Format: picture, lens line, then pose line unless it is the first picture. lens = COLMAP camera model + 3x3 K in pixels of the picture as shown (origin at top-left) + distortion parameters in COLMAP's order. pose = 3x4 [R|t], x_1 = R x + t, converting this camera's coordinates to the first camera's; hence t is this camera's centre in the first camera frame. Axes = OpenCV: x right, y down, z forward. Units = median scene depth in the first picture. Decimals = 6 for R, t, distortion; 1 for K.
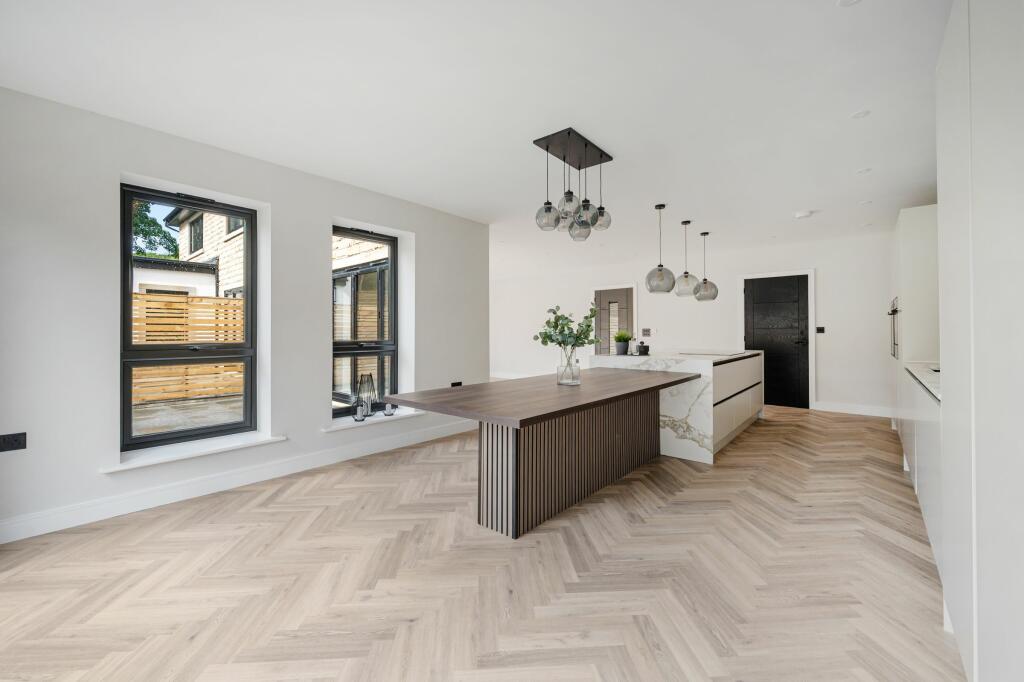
lens RADIAL K [[406.6, 0, 506.2], [0, 406.6, 332.4], [0, 0, 1]] dist [-0.000056, -0.000149]
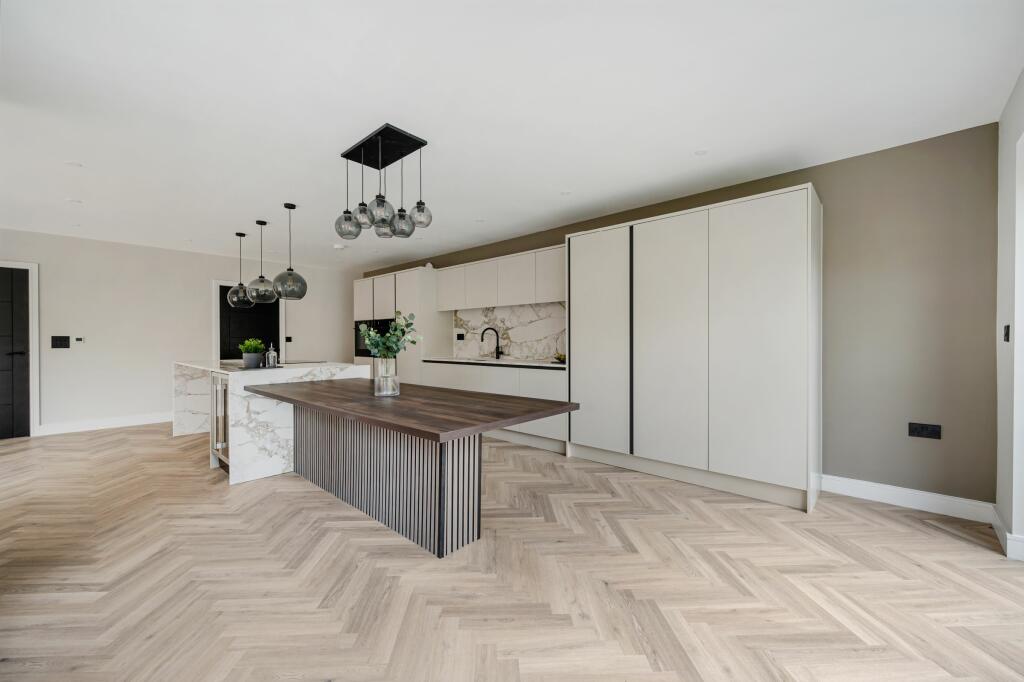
lens RADIAL K [[406.6, 0, 506.5], [0, 406.6, 341.8], [0, 0, 1]] dist [-0.000056, -0.000149]
pose [[0.027241, -0.002893, 0.999625, -0.982190], [0.002515, 0.999993, 0.002826, -0.000154], [-0.999626, 0.002437, 0.027248, 0.867103]]
